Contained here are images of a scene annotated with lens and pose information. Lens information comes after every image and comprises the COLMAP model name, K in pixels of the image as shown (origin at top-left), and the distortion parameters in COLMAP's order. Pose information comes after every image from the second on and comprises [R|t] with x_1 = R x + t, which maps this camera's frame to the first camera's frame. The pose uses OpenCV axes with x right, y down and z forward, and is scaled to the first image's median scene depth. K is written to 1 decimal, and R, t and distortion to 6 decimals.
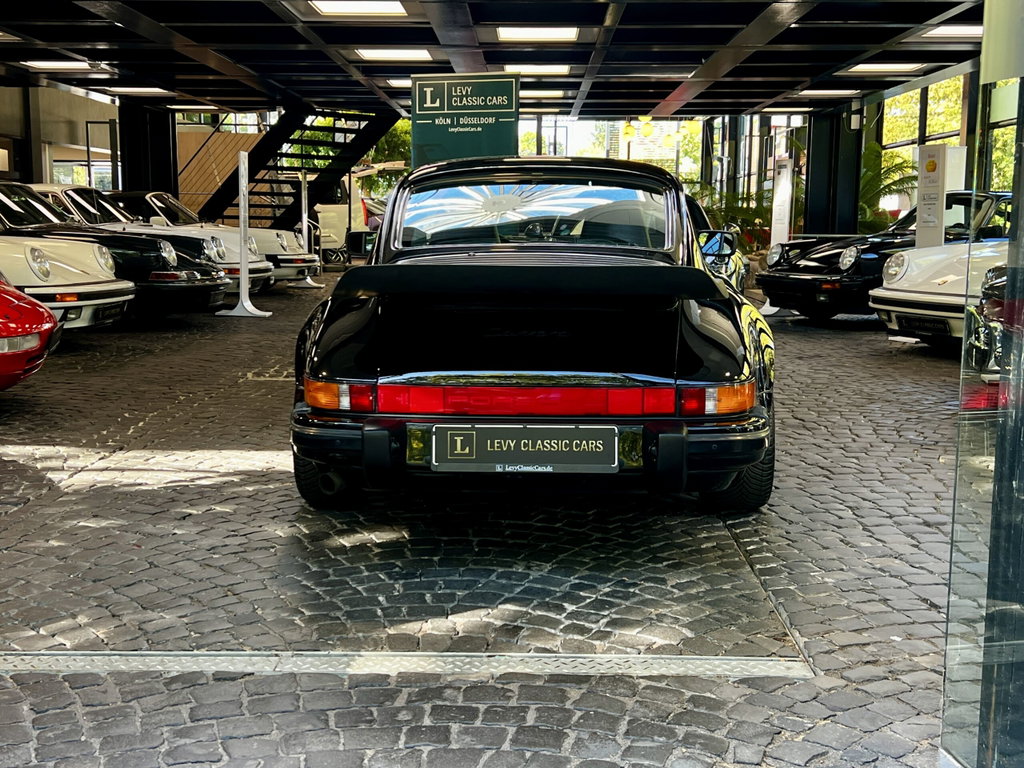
lens RADIAL K [[1221.4, 0, 494.9], [0, 1221.4, 380.5], [0, 0, 1]] dist [0.148763, -0.411181]
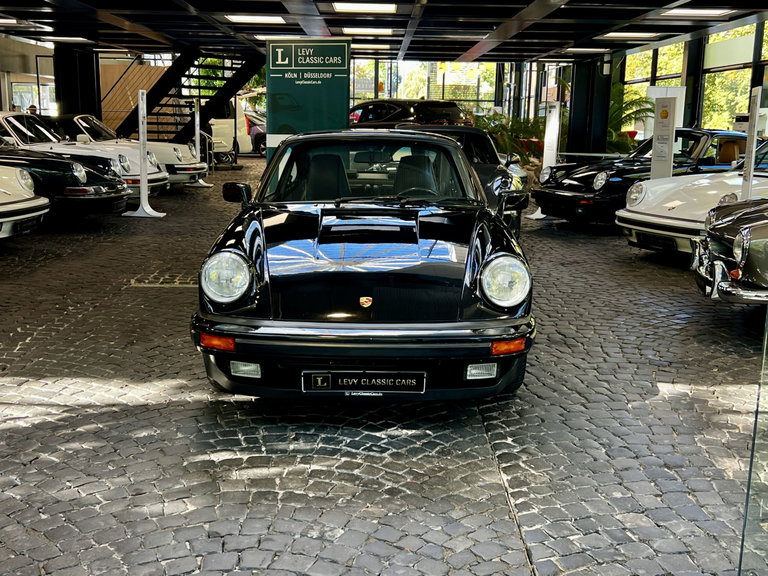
lens RADIAL K [[857.2, 0, 384.0], [0, 857.2, 288.0], [0, 0, 1]] dist [0.074755, -0.146670]
pose [[0.999178, 0.006099, 0.040080, 0.014881], [-0.008609, 0.997993, 0.062741, -0.035513], [-0.039617, -0.063034, 0.997225, 0.066513]]
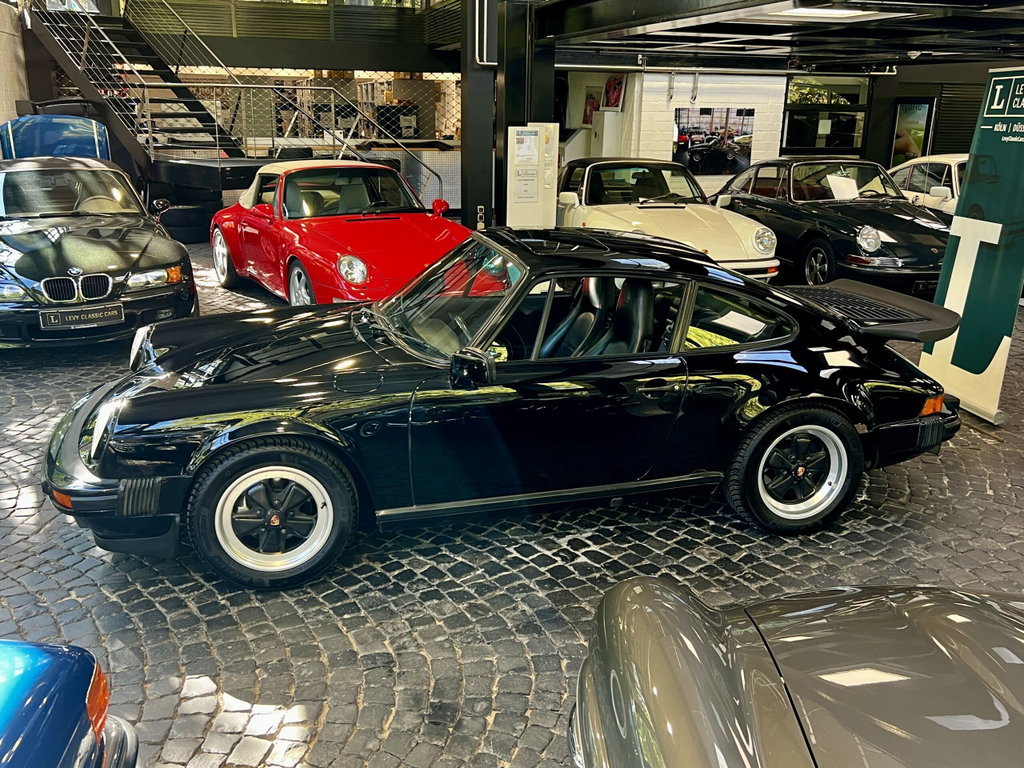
lens RADIAL K [[905.4, 0, 512.0], [0, 905.4, 384.0], [0, 0, 1]] dist [0.013617, -0.008351]
pose [[0.299850, 0.279823, -0.912025, 0.340336], [-0.139111, 0.958621, 0.248383, -0.114591], [0.943789, 0.052395, 0.326369, 0.381739]]
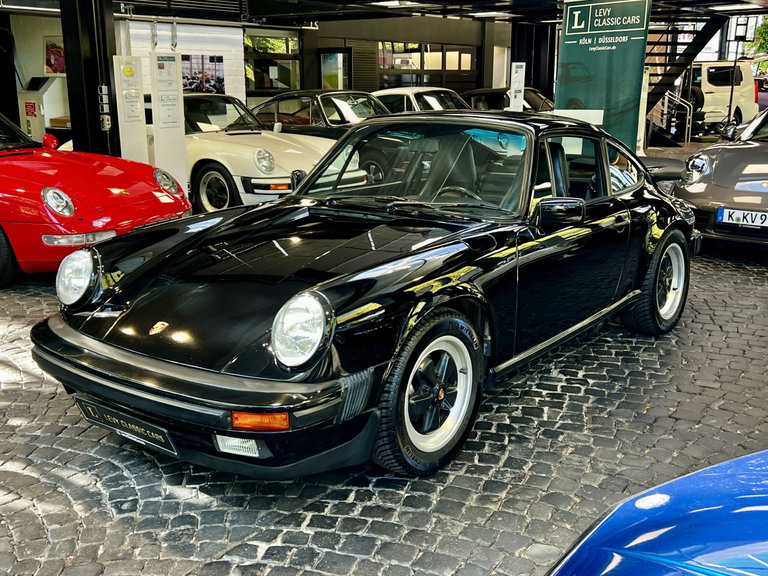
lens RADIAL K [[825.6, 0, 384.0], [0, 825.6, 288.0], [0, 0, 1]] dist [0.001777, 0.018225]
pose [[0.806673, 0.135994, -0.575139, 0.201932], [-0.070313, 0.988337, 0.135077, -0.059233], [0.586801, -0.068524, 0.806827, 0.207802]]
